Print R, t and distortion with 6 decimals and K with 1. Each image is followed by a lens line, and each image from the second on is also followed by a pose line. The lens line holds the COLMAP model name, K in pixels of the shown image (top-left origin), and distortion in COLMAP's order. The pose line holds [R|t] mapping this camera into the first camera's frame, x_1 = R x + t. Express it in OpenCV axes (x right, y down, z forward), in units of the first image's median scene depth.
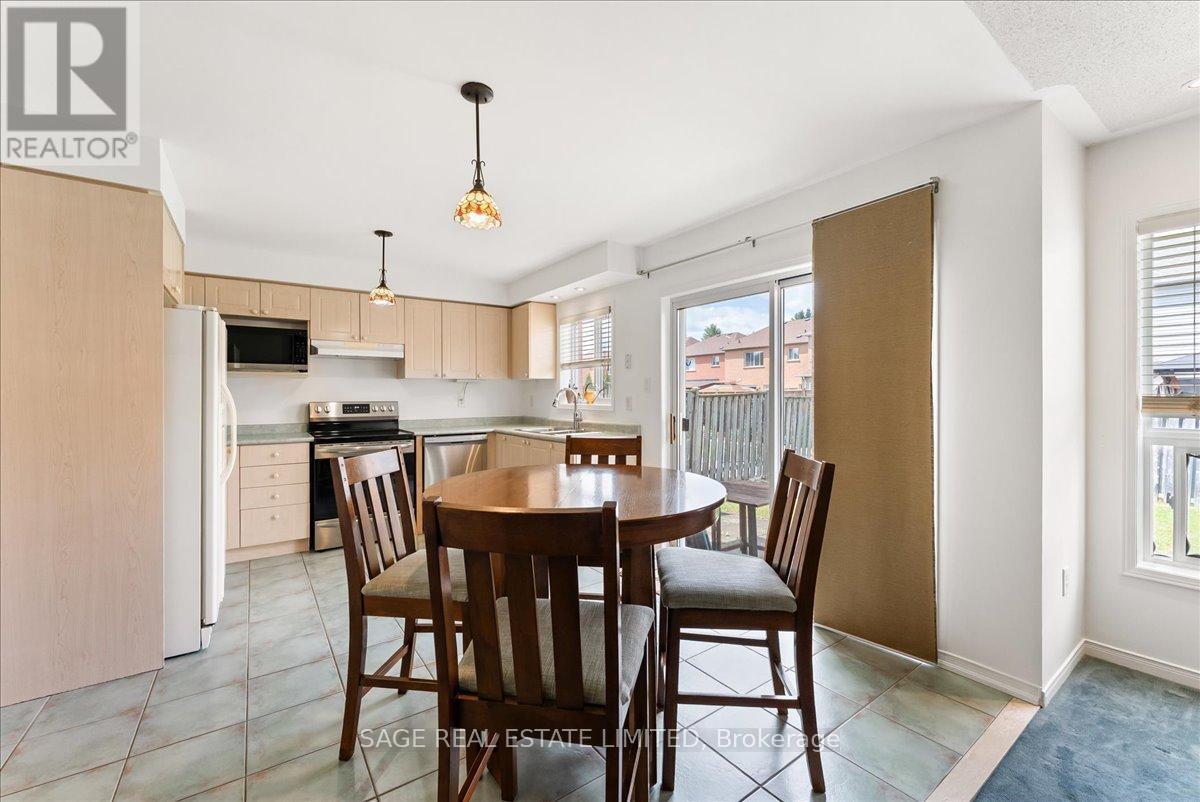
lens RADIAL K [[488.3, 0, 599.1], [0, 488.3, 392.5], [0, 0, 1]] dist [-0.007417, 0.000579]
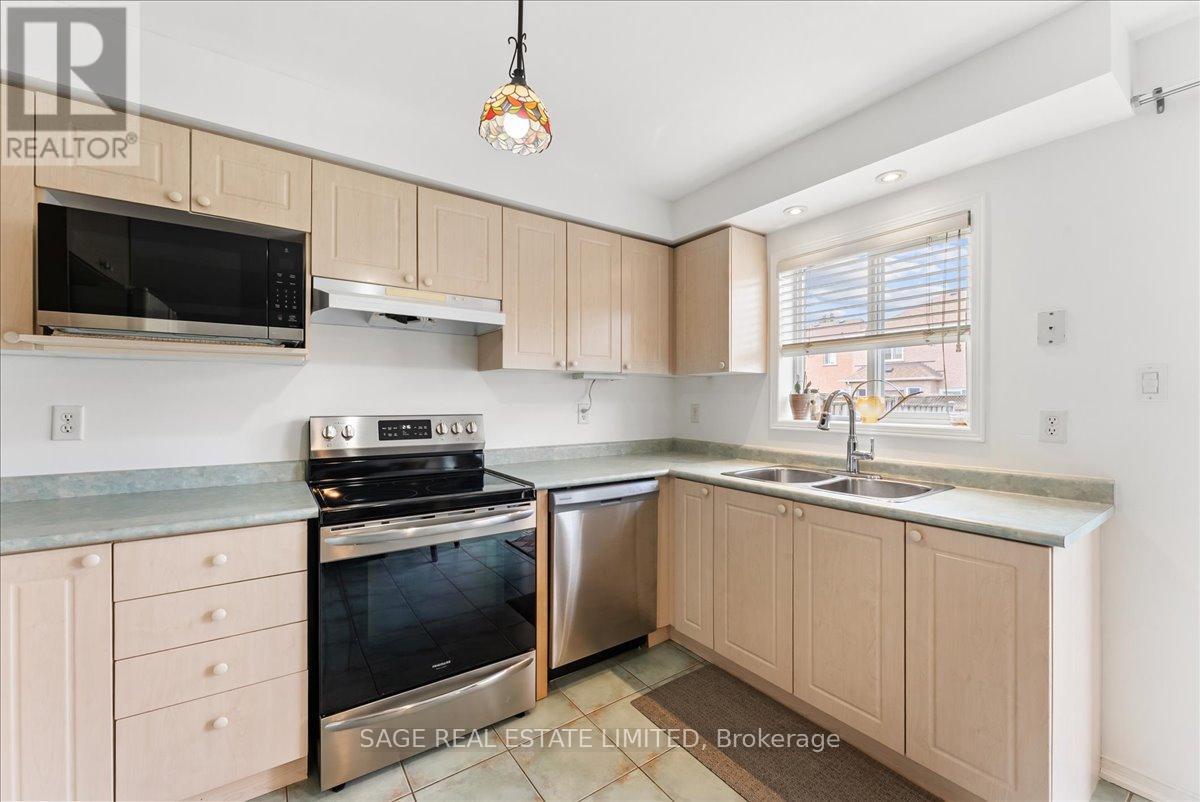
lens RADIAL K [[488.3, 0, 598.8], [0, 488.3, 399.2], [0, 0, 1]] dist [-0.007417, 0.000579]
pose [[0.999876, 0.006069, -0.014544, -0.327786], [-0.006024, 0.999977, 0.003161, -0.000083], [0.014563, -0.003073, 0.999889, 0.565485]]
